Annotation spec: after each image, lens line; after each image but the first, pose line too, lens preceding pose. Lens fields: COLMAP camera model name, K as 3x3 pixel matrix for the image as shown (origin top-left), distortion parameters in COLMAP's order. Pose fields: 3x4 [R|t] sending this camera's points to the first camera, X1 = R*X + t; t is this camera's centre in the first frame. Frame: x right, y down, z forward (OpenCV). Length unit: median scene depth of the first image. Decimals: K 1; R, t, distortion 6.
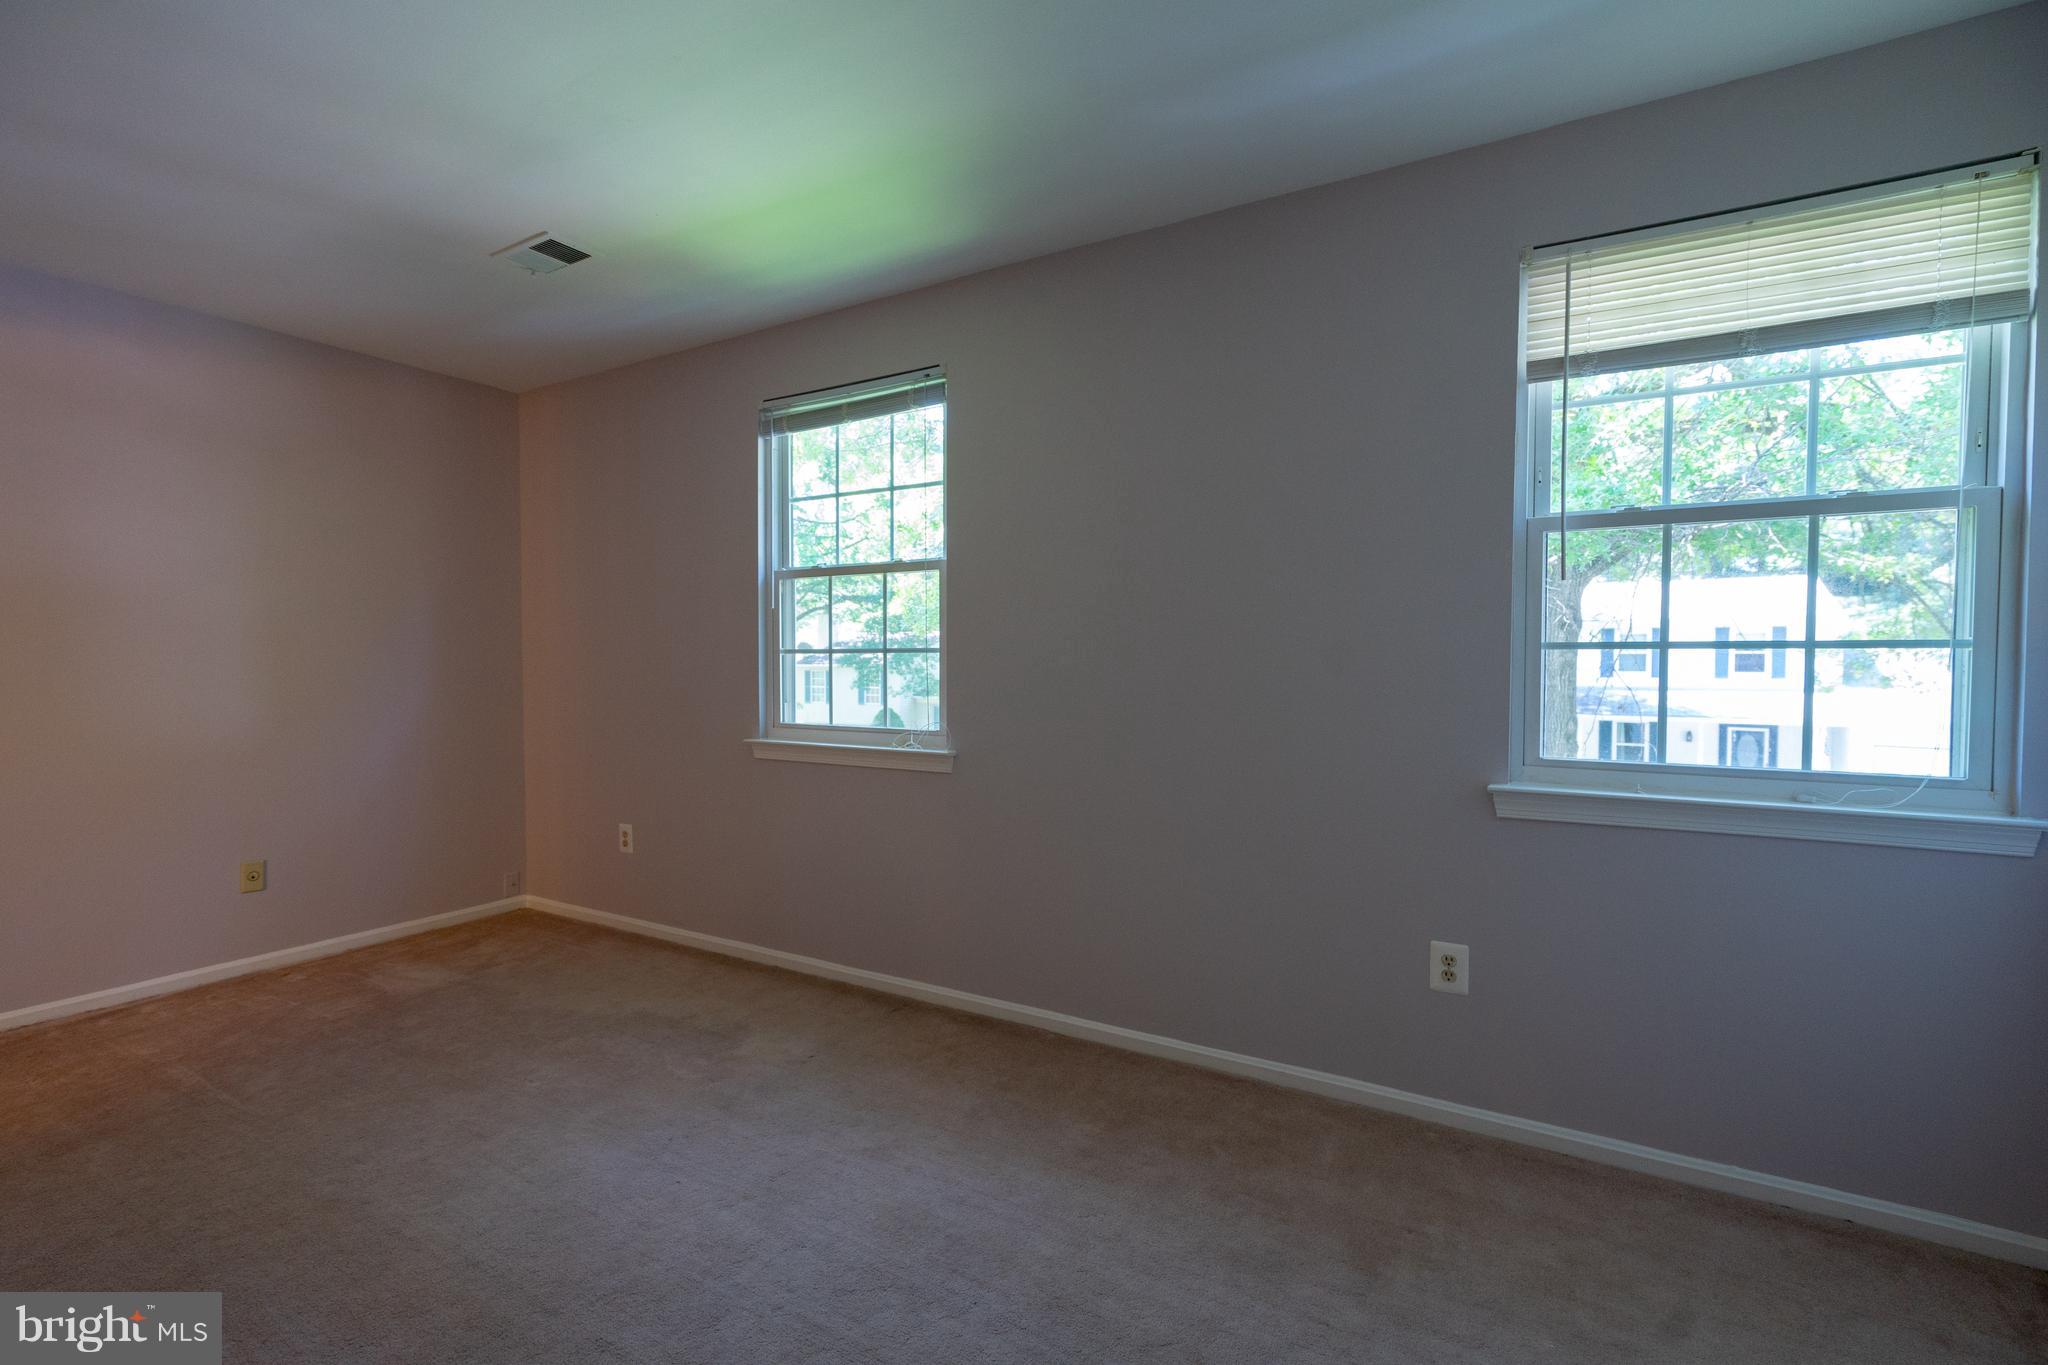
lens RADIAL K [[1086.5, 0, 1024.0], [0, 1086.5, 682.5], [0, 0, 1]] dist [0.021138, -0.000208]
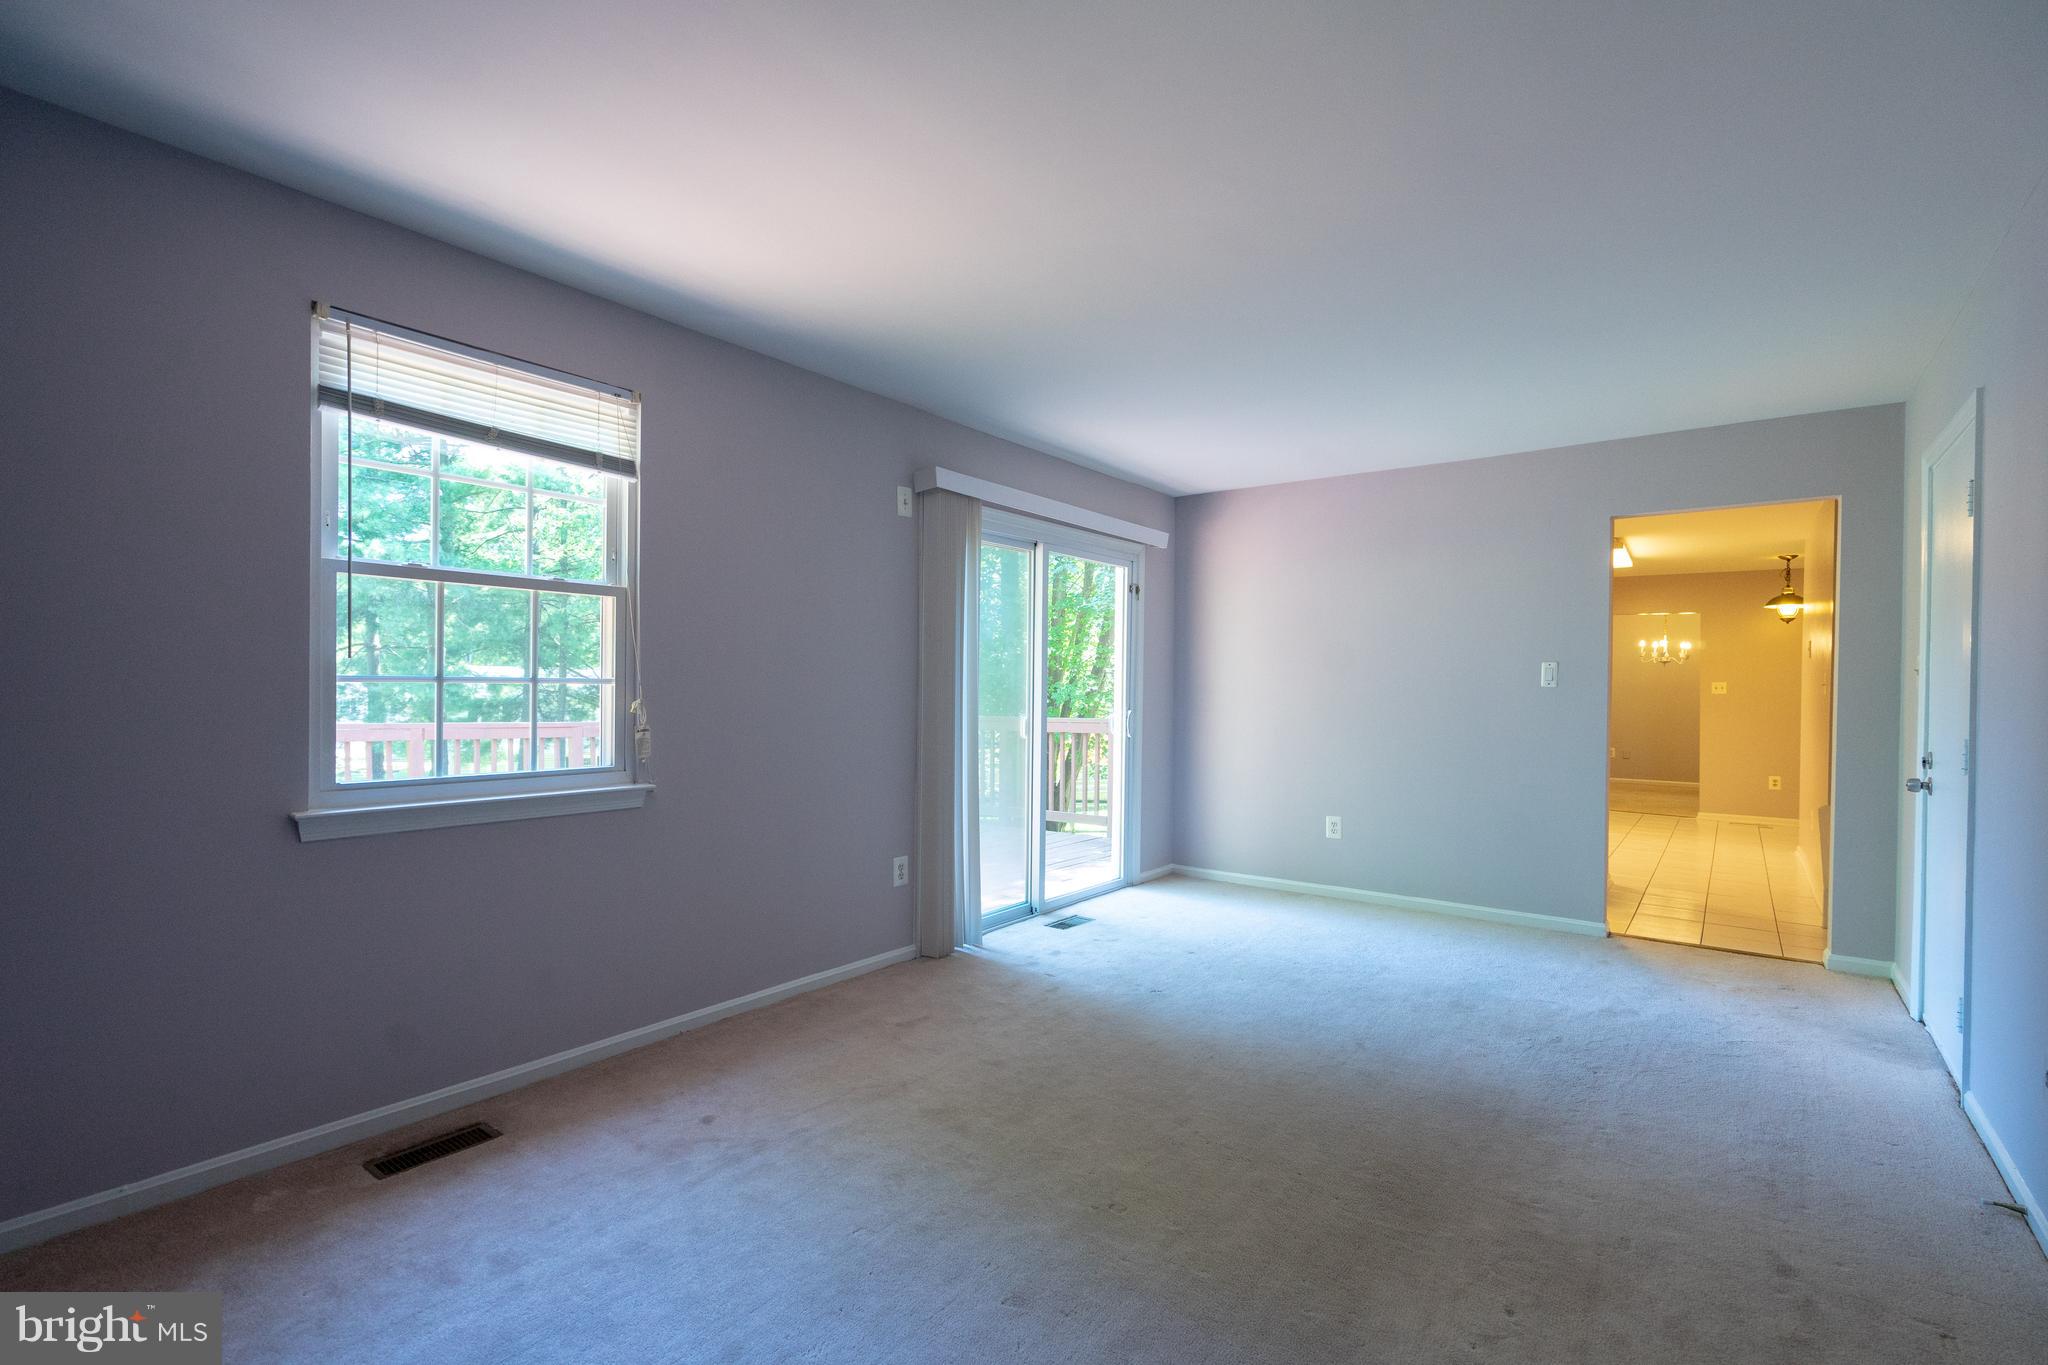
lens RADIAL K [[910.0, 0, 1019.1], [0, 910.0, 687.7], [0, 0, 1]] dist [-0.000538, 0.000361]
pose [[0.052720, 0.008100, 0.998576, -0.675719], [0.016060, 0.999831, -0.008958, -0.008901], [-0.998480, 0.016510, 0.052581, 0.477731]]
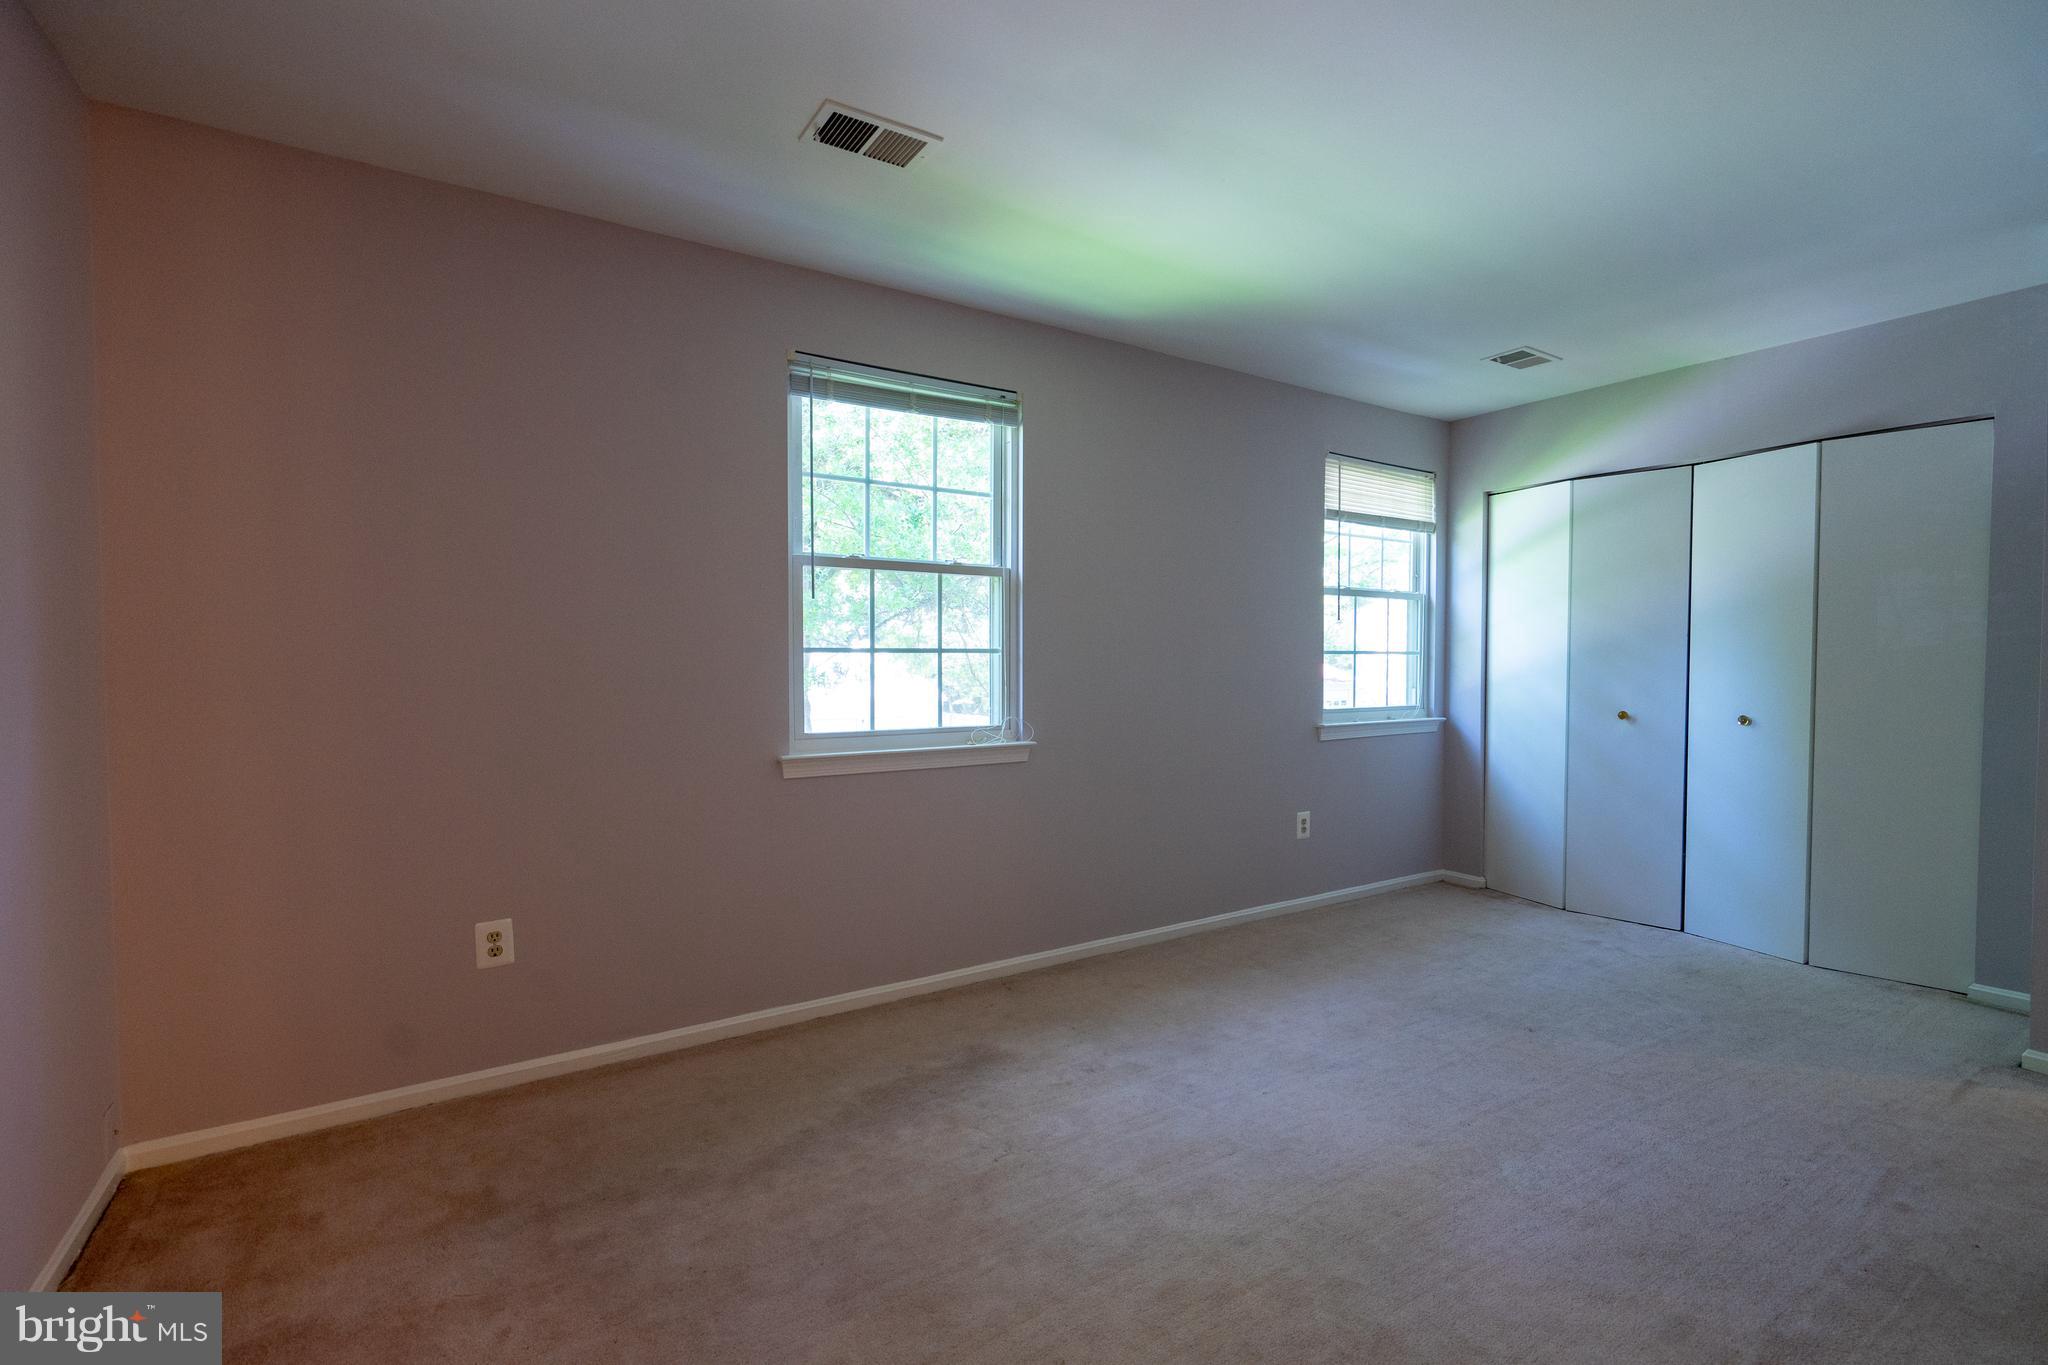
lens RADIAL K [[919.1, 0, 1000.1], [0, 919.1, 671.4], [0, 0, 1]] dist [0.000490, -0.000014]
pose [[0.385277, -0.012314, 0.922719, -0.837738], [0.019927, 0.999789, 0.005023, -0.012335], [-0.922586, 0.016452, 0.385441, 0.585986]]
